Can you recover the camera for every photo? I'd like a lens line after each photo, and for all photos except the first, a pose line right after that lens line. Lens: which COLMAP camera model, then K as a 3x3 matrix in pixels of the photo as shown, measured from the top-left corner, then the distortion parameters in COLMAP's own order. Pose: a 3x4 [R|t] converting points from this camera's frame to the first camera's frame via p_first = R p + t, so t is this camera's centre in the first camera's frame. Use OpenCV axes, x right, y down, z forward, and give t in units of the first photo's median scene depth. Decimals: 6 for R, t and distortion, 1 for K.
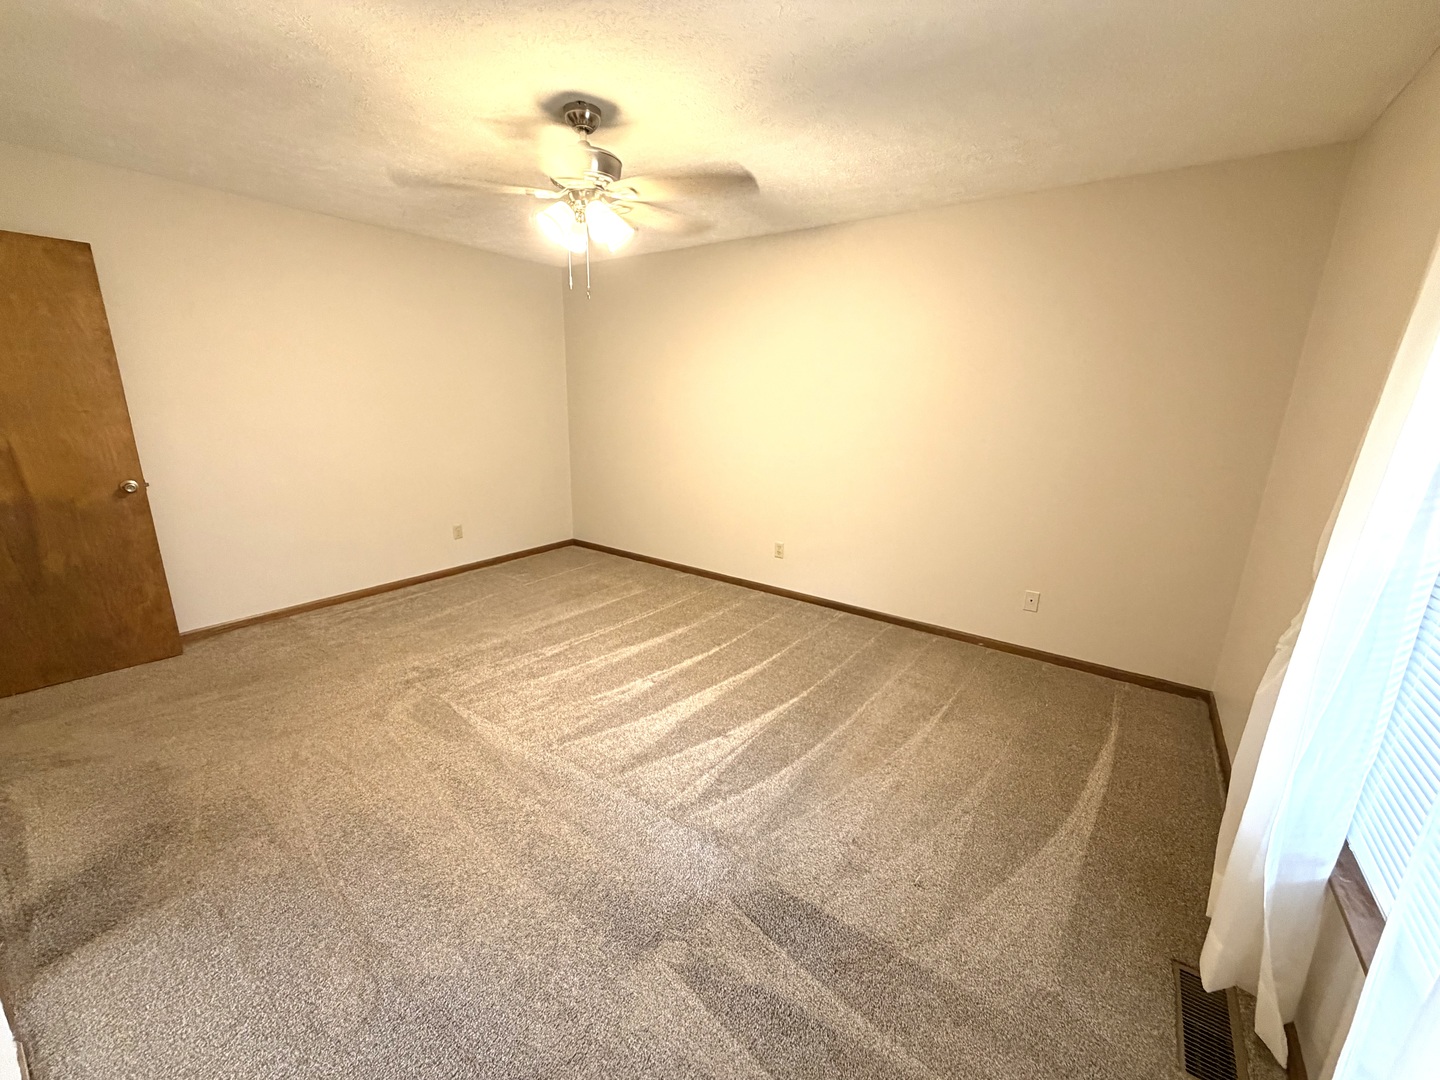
lens RADIAL K [[572.0, 0, 716.6], [0, 572.0, 543.6], [0, 0, 1]] dist [0.000273, -0.000419]
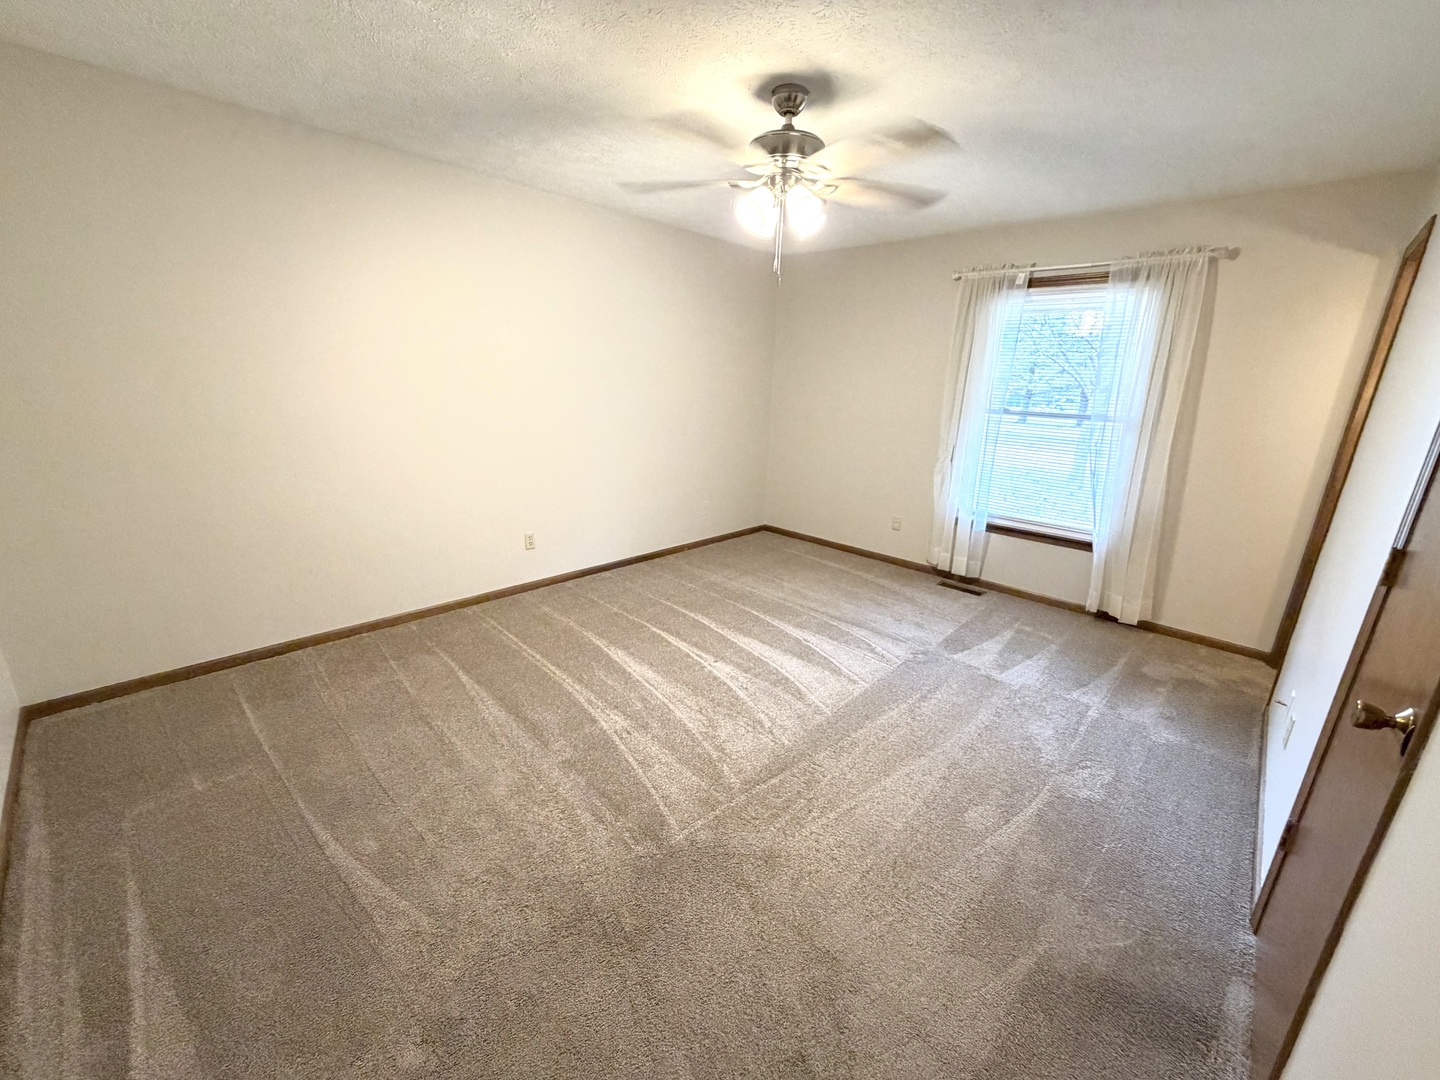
lens RADIAL K [[572.0, 0, 716.6], [0, 572.0, 543.6], [0, 0, 1]] dist [0.000273, -0.000419]
pose [[0.138051, -0.291385, 0.946592, -0.999000], [0.222464, 0.940444, 0.257049, -0.213888], [-0.965117, 0.175097, 0.194653, 0.755808]]
